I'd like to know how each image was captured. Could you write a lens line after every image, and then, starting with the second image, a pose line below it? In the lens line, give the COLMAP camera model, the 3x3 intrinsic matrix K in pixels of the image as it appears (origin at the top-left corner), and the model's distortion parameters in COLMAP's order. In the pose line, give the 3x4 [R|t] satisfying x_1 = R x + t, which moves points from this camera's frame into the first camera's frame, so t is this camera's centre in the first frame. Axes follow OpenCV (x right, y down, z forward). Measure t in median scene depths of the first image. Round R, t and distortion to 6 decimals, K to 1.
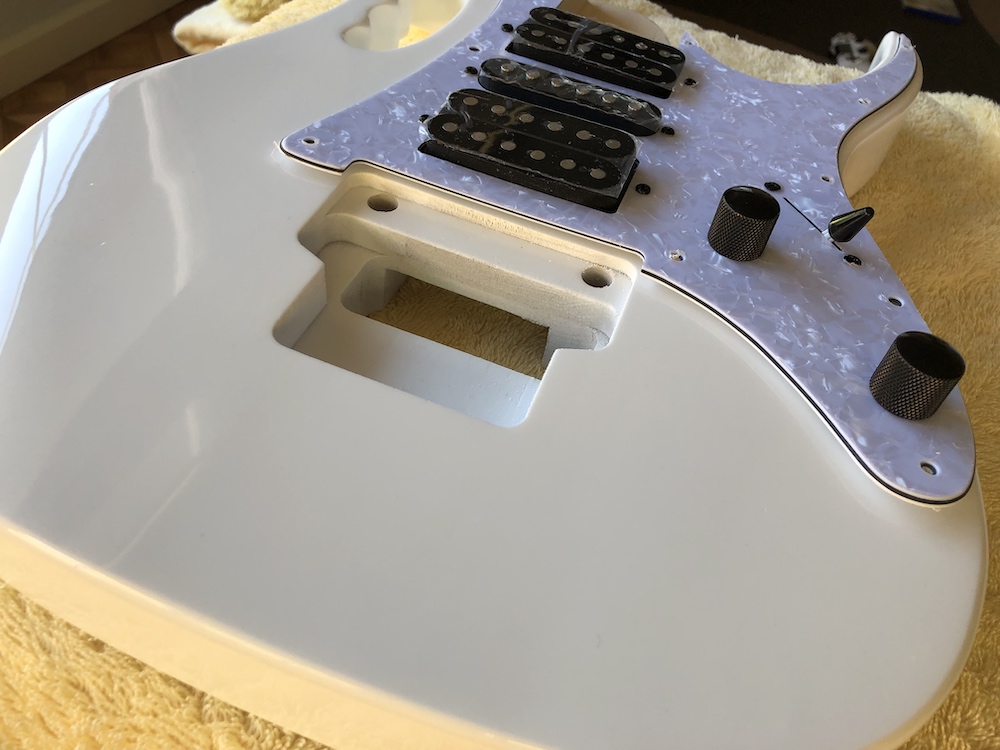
lens RADIAL K [[819.8, 0, 502.3], [0, 819.8, 375.5], [0, 0, 1]] dist [0.007034, 0.004342]
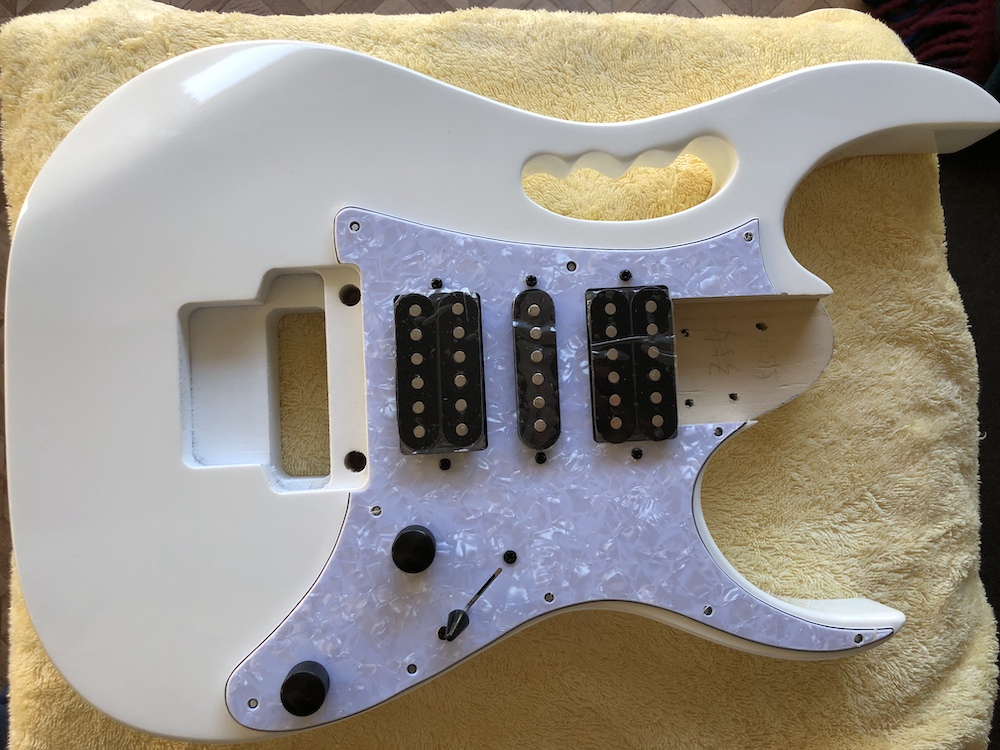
lens RADIAL K [[819.8, 0, 500.1], [0, 819.8, 373.2], [0, 0, 1]] dist [0.007034, 0.004342]
pose [[0.396910, 0.903939, -0.159235, 0.301980], [-0.696967, 0.409706, 0.588539, -1.187868], [0.597243, -0.122616, 0.792632, 0.053887]]
